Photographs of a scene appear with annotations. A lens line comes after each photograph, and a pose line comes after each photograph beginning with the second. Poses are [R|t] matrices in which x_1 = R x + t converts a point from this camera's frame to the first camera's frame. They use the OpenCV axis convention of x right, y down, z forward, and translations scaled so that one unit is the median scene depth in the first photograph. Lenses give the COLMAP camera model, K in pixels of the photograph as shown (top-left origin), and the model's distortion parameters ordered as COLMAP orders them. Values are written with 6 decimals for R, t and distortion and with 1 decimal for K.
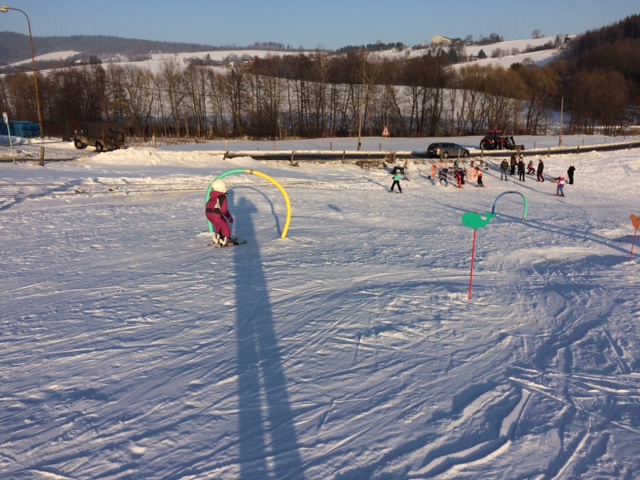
lens RADIAL K [[536.5, 0, 334.6], [0, 536.5, 243.2], [0, 0, 1]] dist [0.057946, -0.070152]
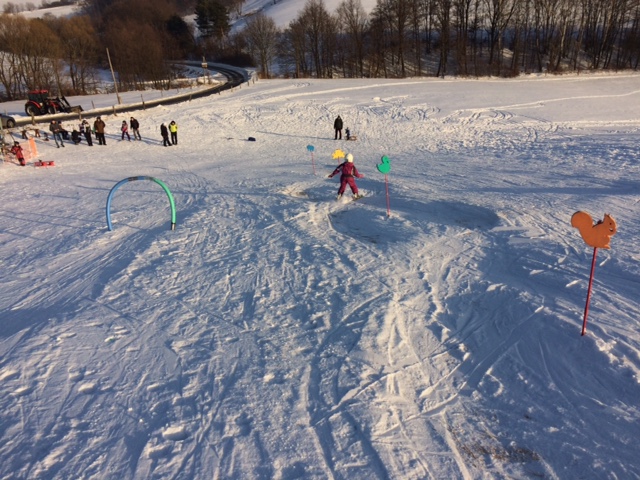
lens RADIAL K [[536.5, 0, 324.7], [0, 536.5, 244.6], [0, 0, 1]] dist [0.057946, -0.070152]
pose [[0.720417, -0.262263, 0.642041, 0.019811], [0.216572, 0.964521, 0.150982, -0.015326], [-0.658860, 0.030278, 0.751656, 0.104403]]
